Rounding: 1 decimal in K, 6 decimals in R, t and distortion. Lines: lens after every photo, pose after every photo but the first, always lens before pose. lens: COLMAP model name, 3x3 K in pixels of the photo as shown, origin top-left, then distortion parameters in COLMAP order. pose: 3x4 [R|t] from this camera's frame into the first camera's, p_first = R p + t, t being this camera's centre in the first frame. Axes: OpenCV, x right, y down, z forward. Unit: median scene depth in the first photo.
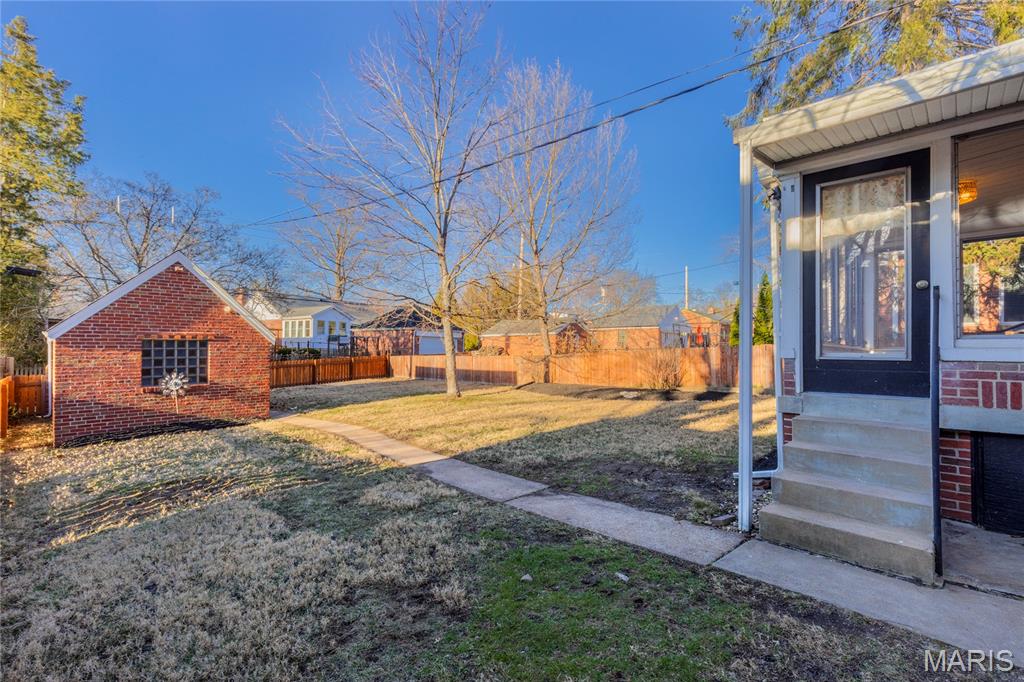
lens RADIAL K [[460.5, 0, 515.4], [0, 460.5, 348.4], [0, 0, 1]] dist [0.006376, 0.000223]
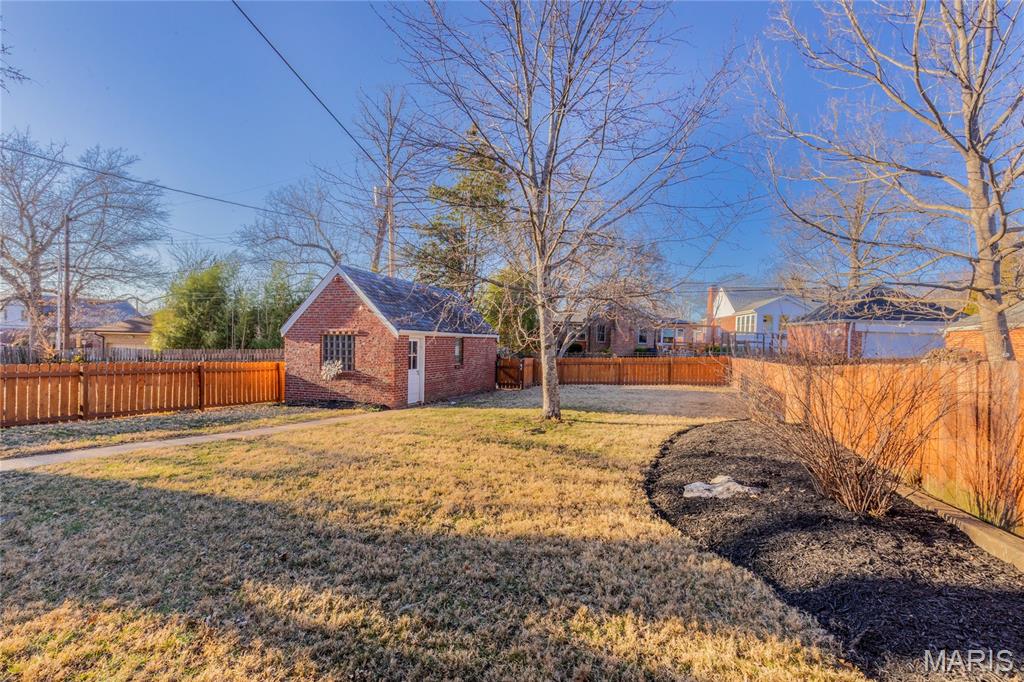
lens RADIAL K [[460.5, 0, 515.4], [0, 460.5, 348.4], [0, 0, 1]] dist [0.006376, 0.000223]
pose [[0.446352, 0.017489, -0.894687, 0.587711], [-0.016280, 0.999802, 0.011422, -0.002720], [0.894710, 0.009468, 0.446548, 0.830714]]
